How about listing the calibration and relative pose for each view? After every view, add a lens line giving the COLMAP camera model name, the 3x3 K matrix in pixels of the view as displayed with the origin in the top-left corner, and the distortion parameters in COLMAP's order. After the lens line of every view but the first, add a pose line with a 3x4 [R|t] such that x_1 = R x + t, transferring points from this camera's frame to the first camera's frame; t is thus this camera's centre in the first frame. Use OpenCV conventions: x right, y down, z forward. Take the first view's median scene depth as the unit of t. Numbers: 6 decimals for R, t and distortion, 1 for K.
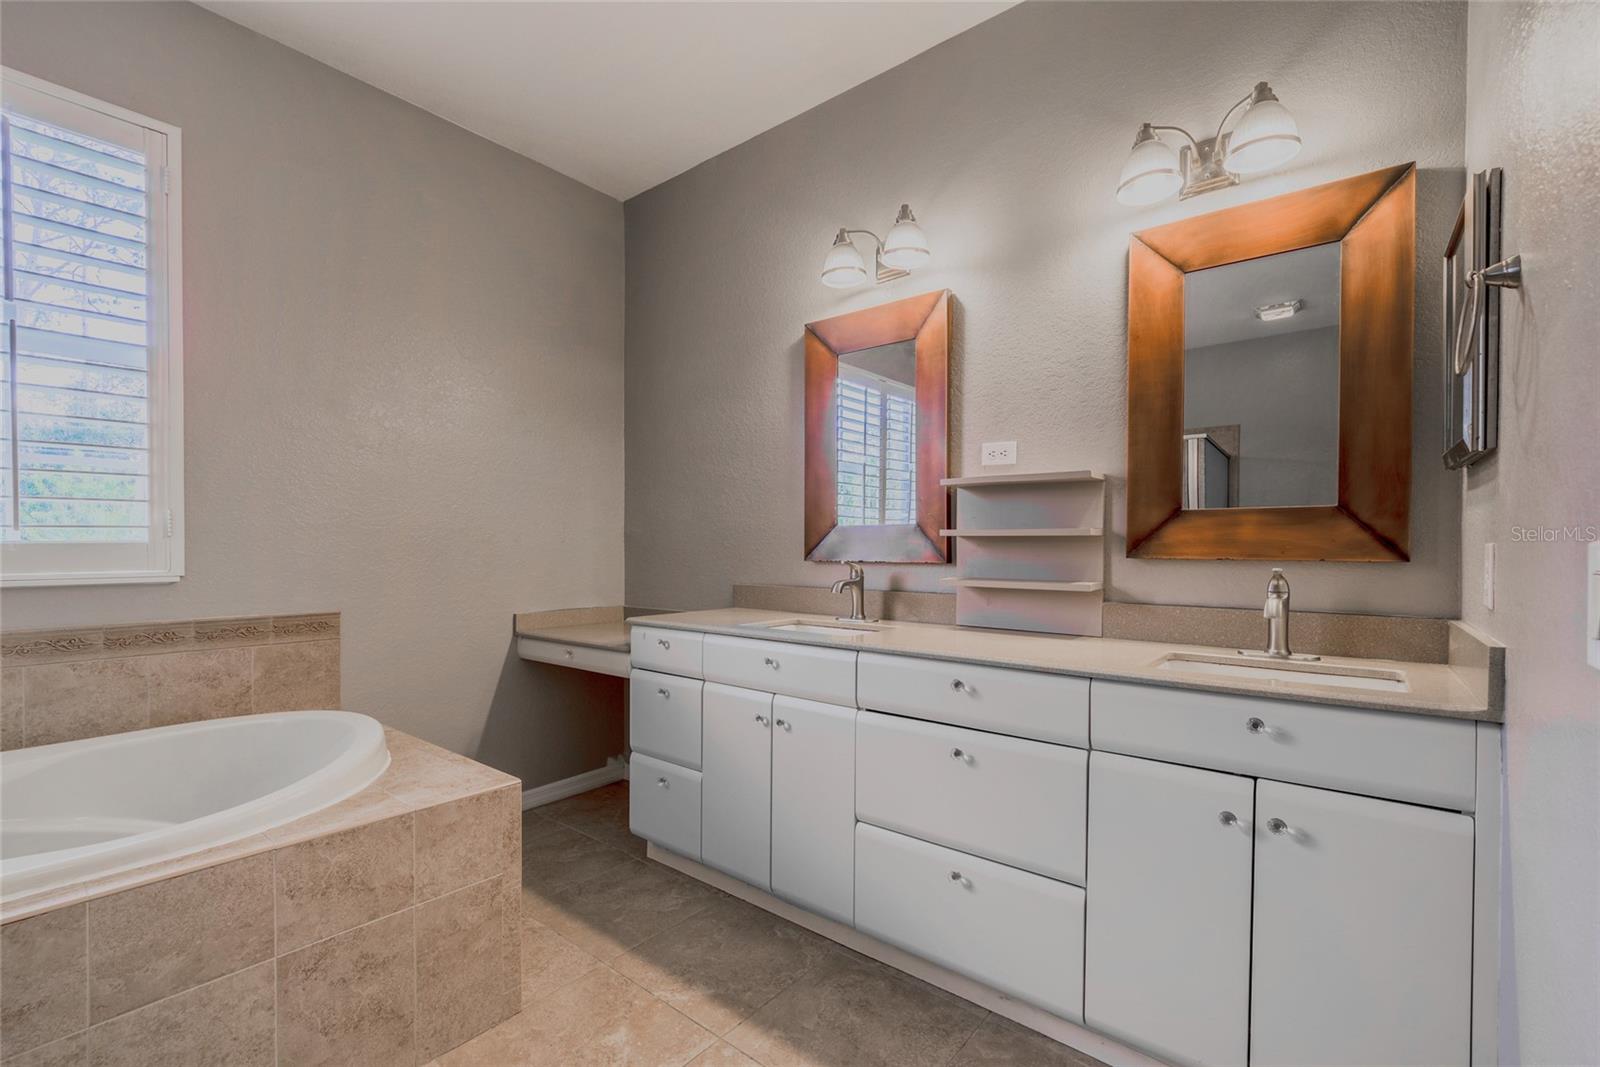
lens RADIAL K [[708.1, 0, 812.9], [0, 708.1, 548.2], [0, 0, 1]] dist [-0.003986, 0.000932]
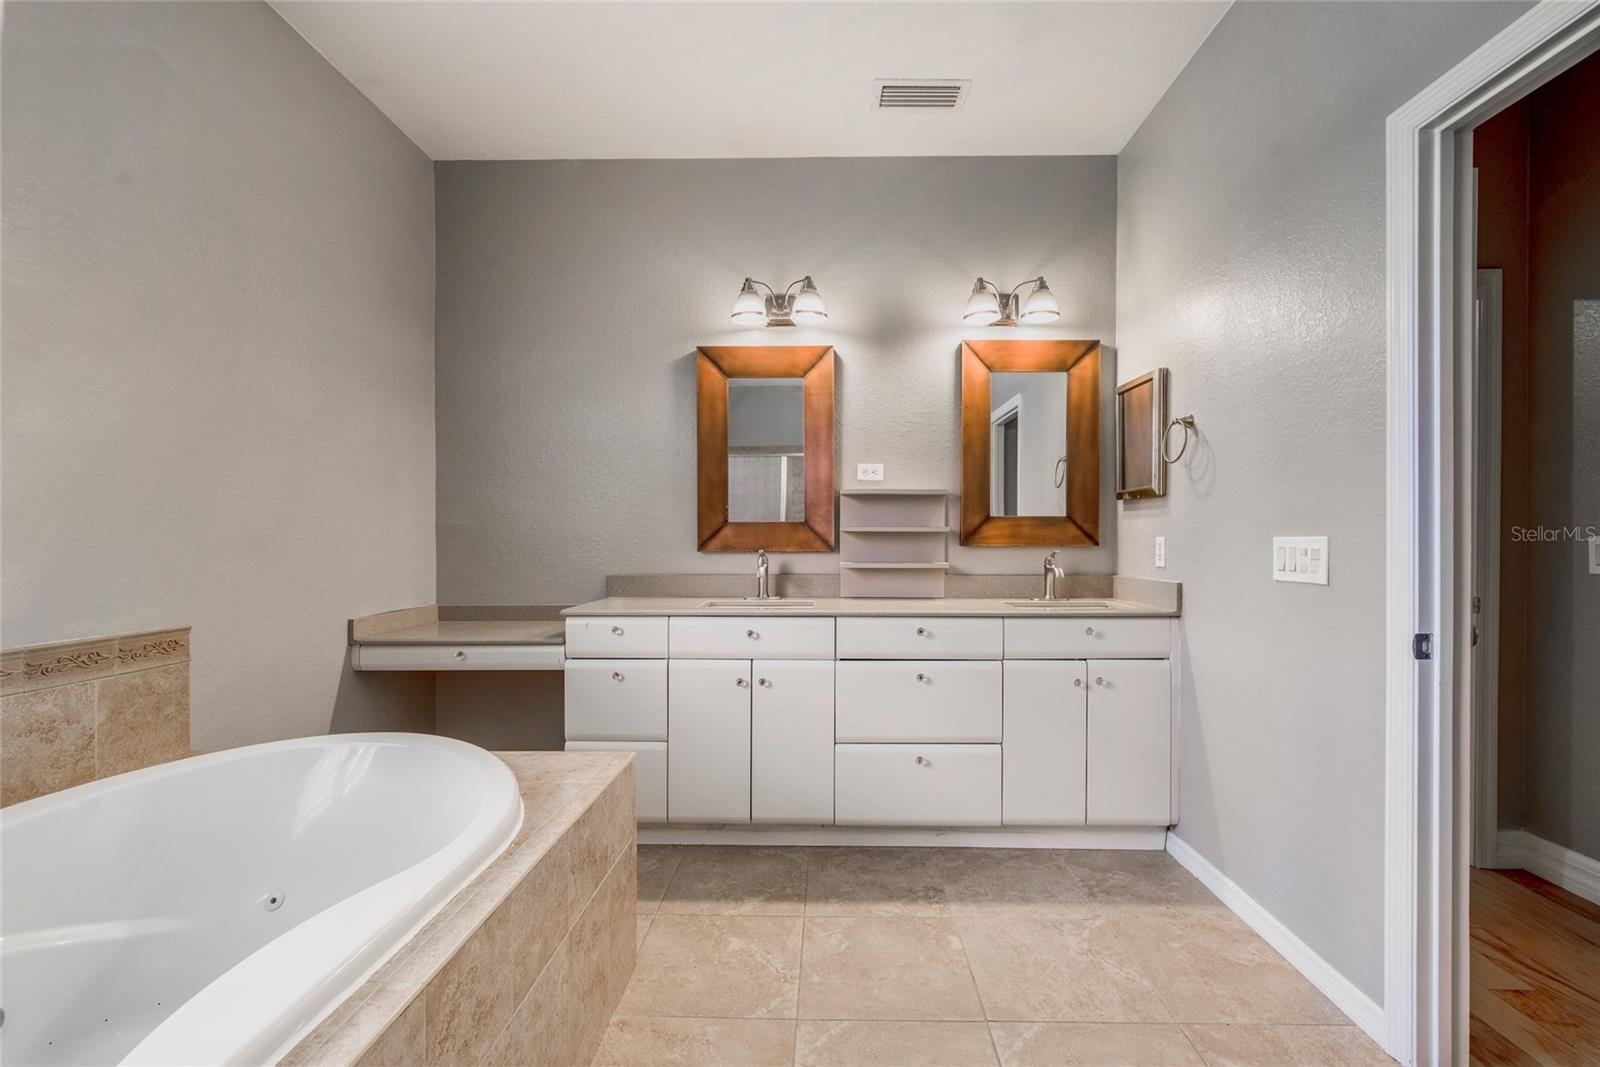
lens RADIAL K [[708.1, 0, 838.5], [0, 708.1, 533.8], [0, 0, 1]] dist [-0.003986, 0.000932]
pose [[0.779641, 0.001139, 0.626226, -0.735774], [0.003286, 0.999977, -0.005910, -0.004862], [-0.626218, 0.006665, 0.779619, -0.052224]]
